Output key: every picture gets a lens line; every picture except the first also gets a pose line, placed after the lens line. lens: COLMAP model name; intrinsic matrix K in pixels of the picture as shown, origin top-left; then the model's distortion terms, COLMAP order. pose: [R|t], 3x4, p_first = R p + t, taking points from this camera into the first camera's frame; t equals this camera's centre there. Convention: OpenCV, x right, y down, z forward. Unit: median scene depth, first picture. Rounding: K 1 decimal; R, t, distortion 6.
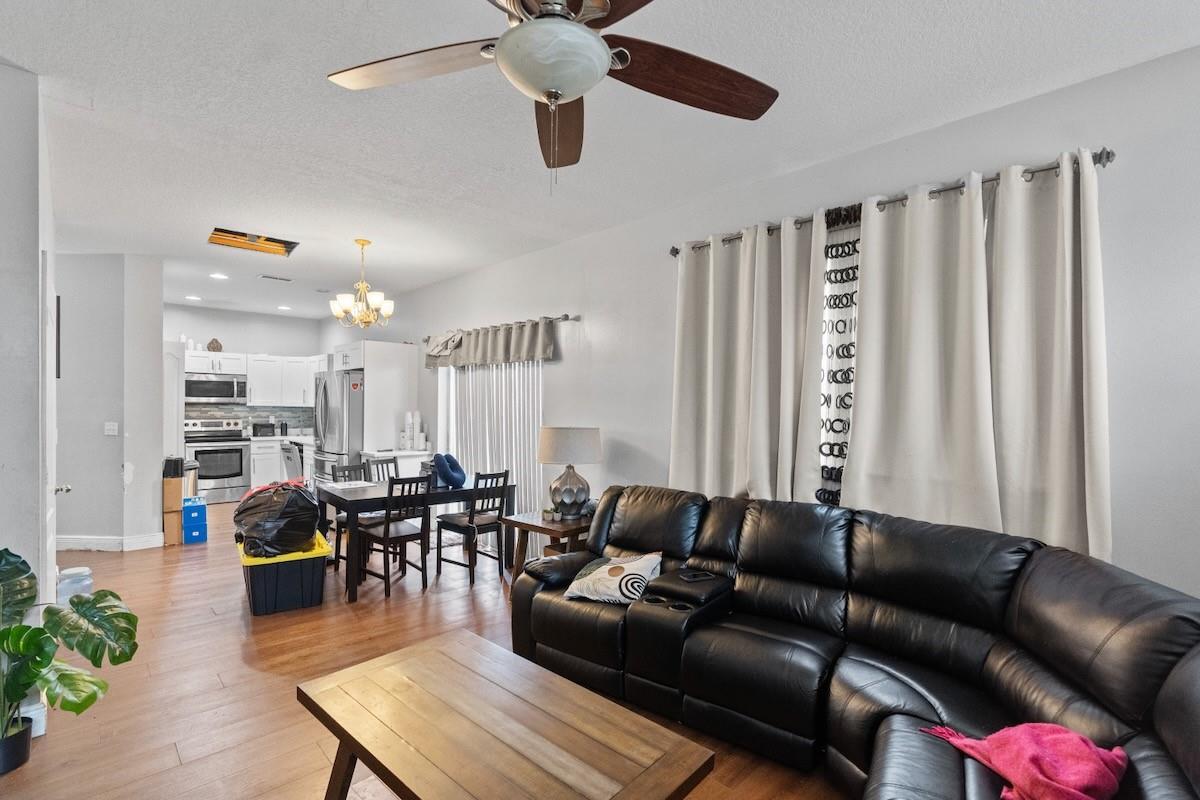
lens RADIAL K [[545.2, 0, 602.3], [0, 545.2, 416.5], [0, 0, 1]] dist [-0.011211, 0.002788]
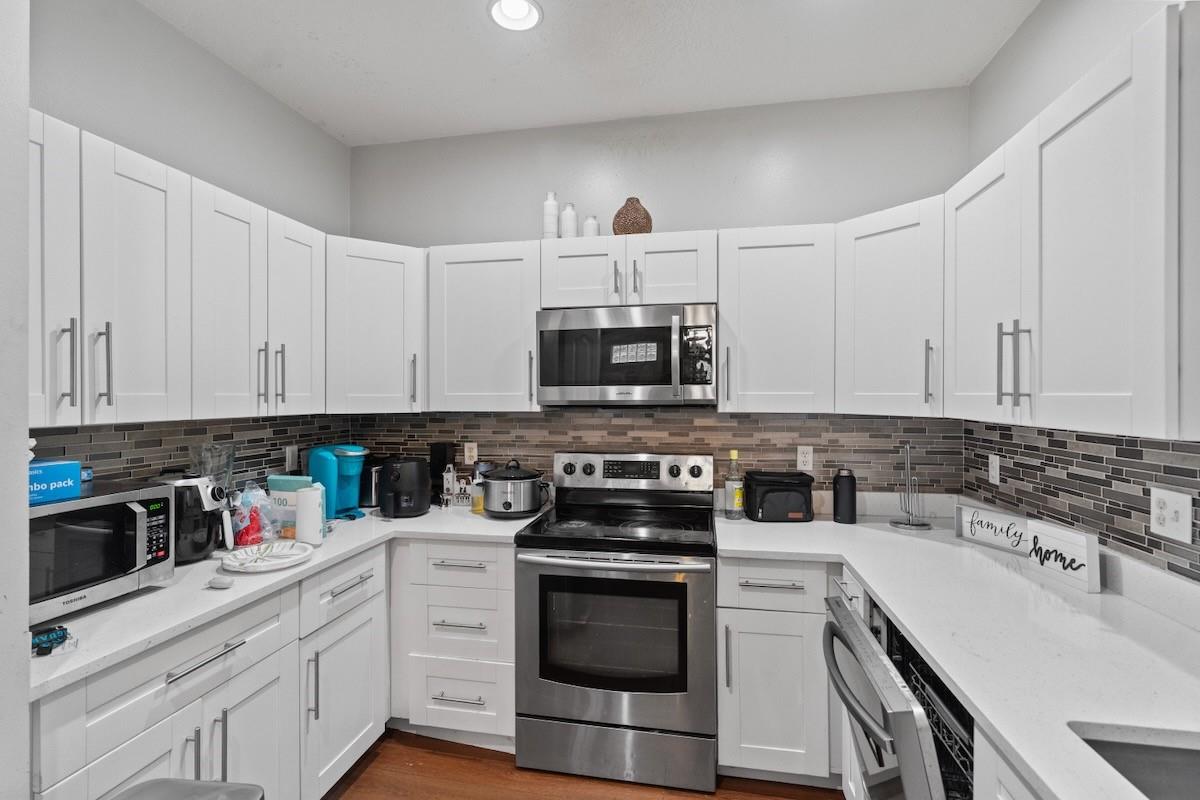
lens RADIAL K [[545.2, 0, 598.7], [0, 545.2, 399.1], [0, 0, 1]] dist [-0.011211, 0.002788]
pose [[0.570979, -0.006500, -0.820939, -0.458158], [-0.007681, 0.999883, -0.013259, -0.022884], [0.820929, 0.013877, 0.570862, 0.787630]]
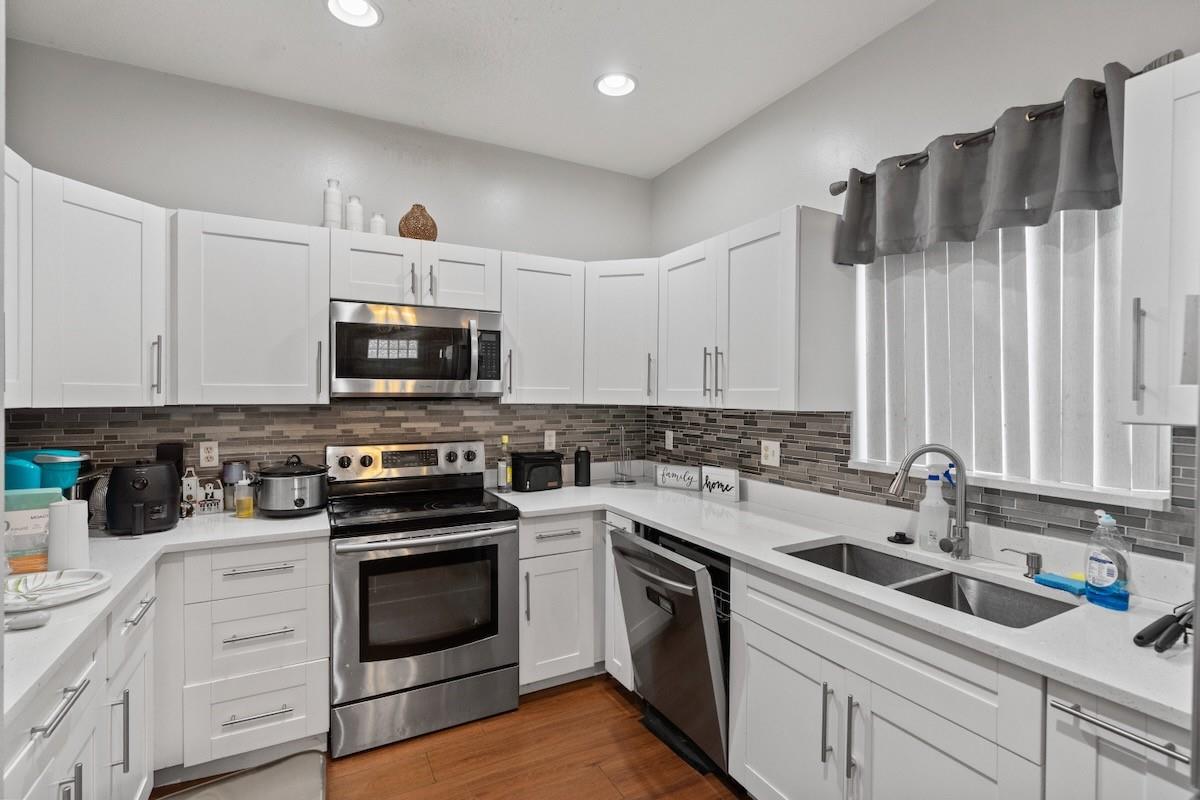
lens RADIAL K [[545.2, 0, 606.0], [0, 545.2, 403.3], [0, 0, 1]] dist [-0.011211, 0.002788]
pose [[0.960873, -0.000676, -0.276990, -0.498059], [-0.000973, 0.999983, -0.005814, -0.018501], [0.276989, 0.005856, 0.960855, 0.692915]]
